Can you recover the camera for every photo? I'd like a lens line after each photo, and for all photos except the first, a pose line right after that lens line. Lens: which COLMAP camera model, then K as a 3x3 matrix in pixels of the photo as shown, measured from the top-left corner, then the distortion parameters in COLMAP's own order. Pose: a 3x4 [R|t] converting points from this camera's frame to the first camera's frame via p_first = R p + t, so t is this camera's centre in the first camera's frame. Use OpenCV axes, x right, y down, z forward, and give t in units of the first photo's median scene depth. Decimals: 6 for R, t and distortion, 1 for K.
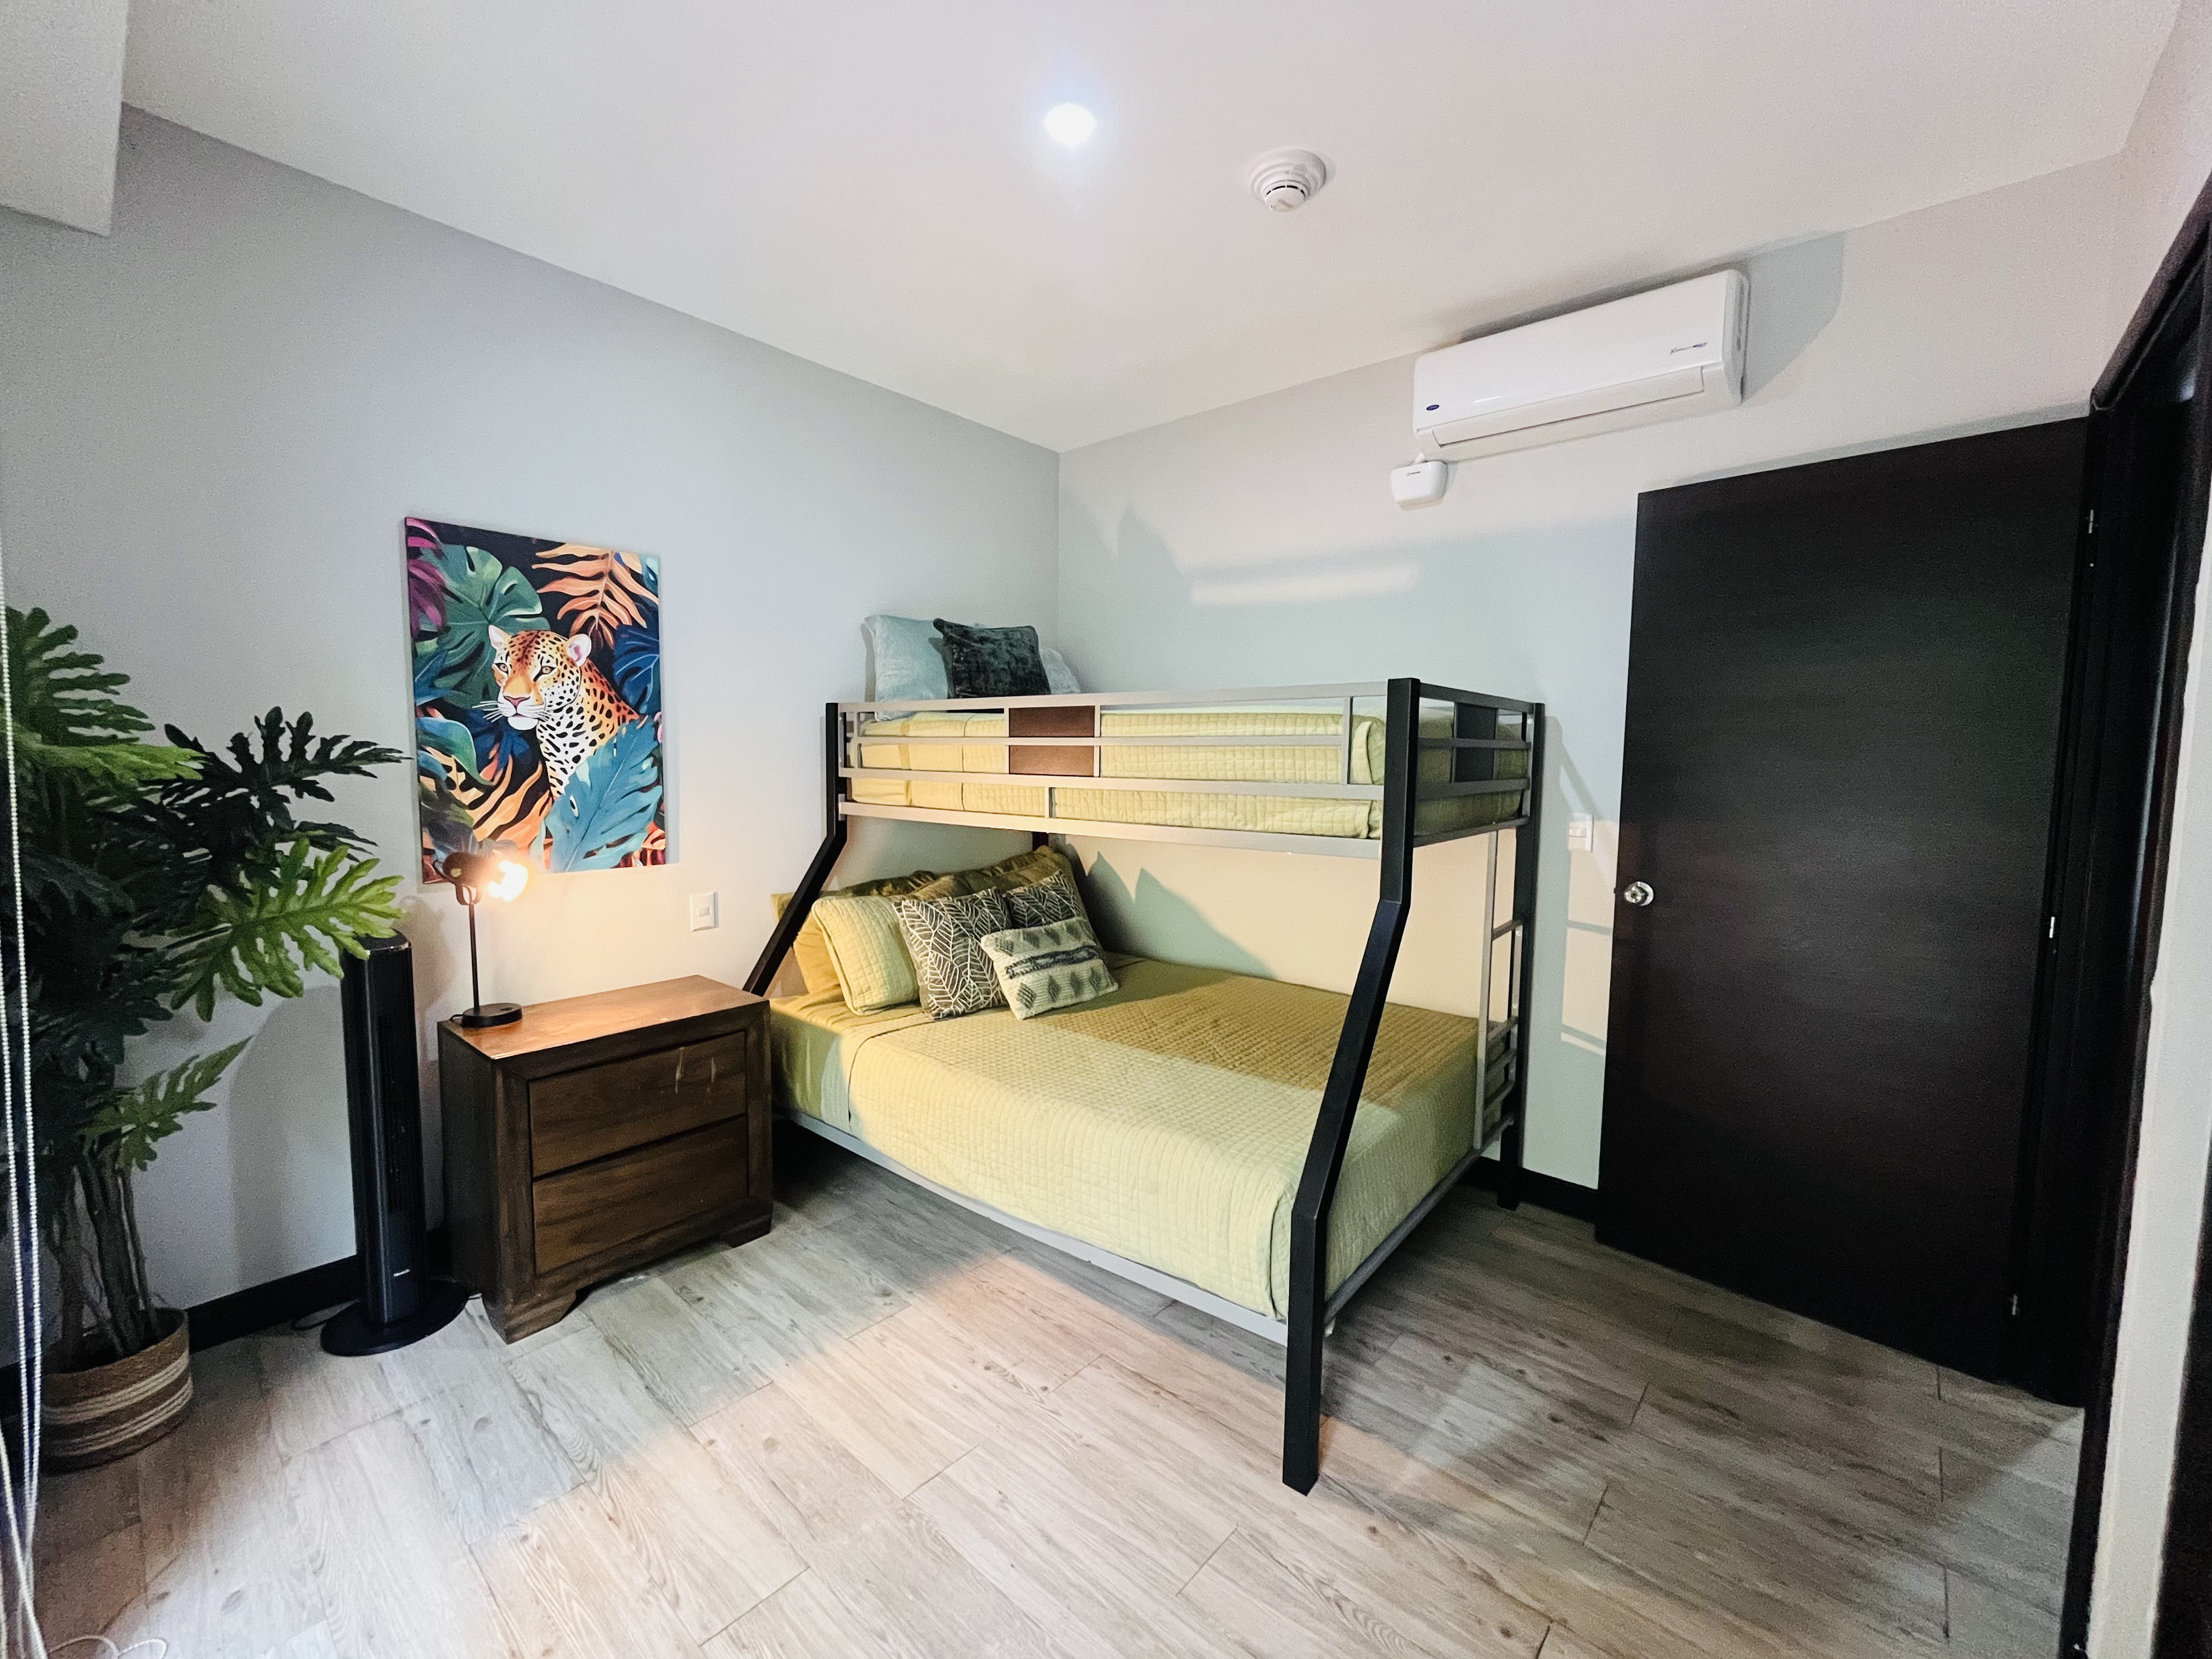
lens RADIAL K [[904.9, 0, 1109.7], [0, 904.9, 830.7], [0, 0, 1]] dist [-0.002327, -0.000327]
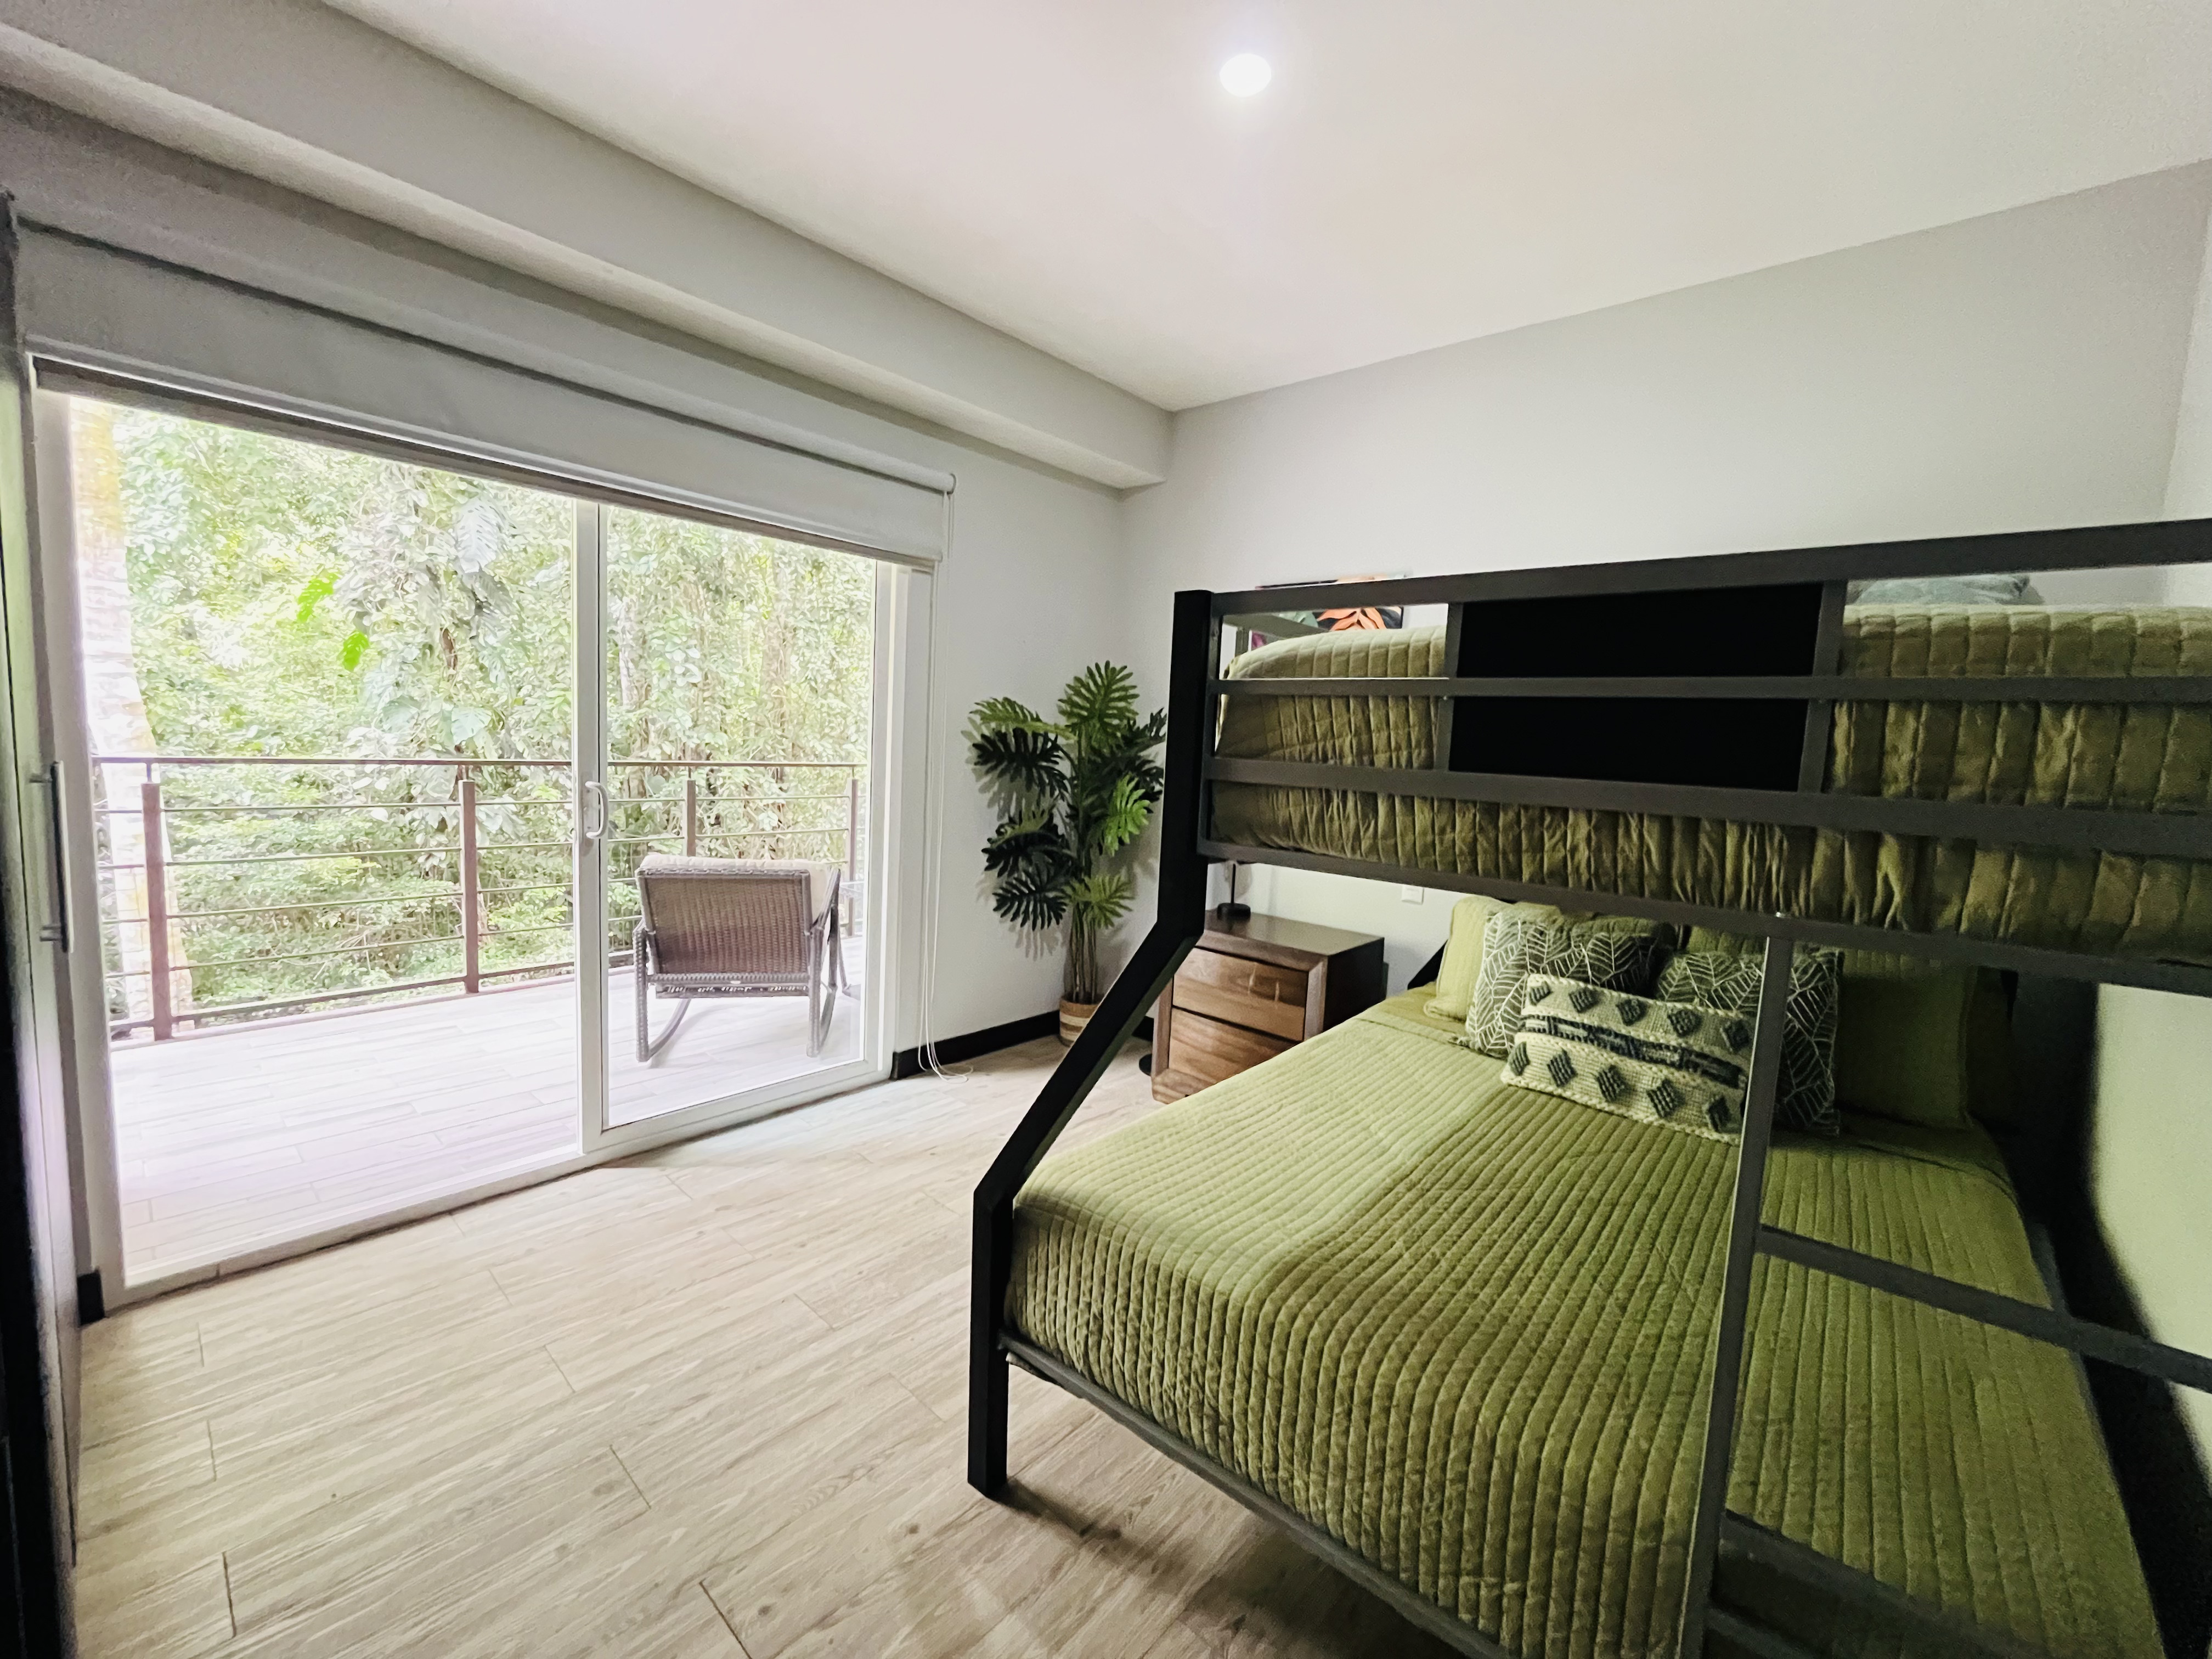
lens RADIAL K [[904.9, 0, 1108.0], [0, 904.9, 823.2], [0, 0, 1]] dist [-0.002327, -0.000327]
pose [[-0.015755, 0.088341, -0.995966, 0.748092], [-0.131142, 0.987302, 0.089647, -0.041142], [0.991238, 0.132025, -0.003970, 0.713331]]
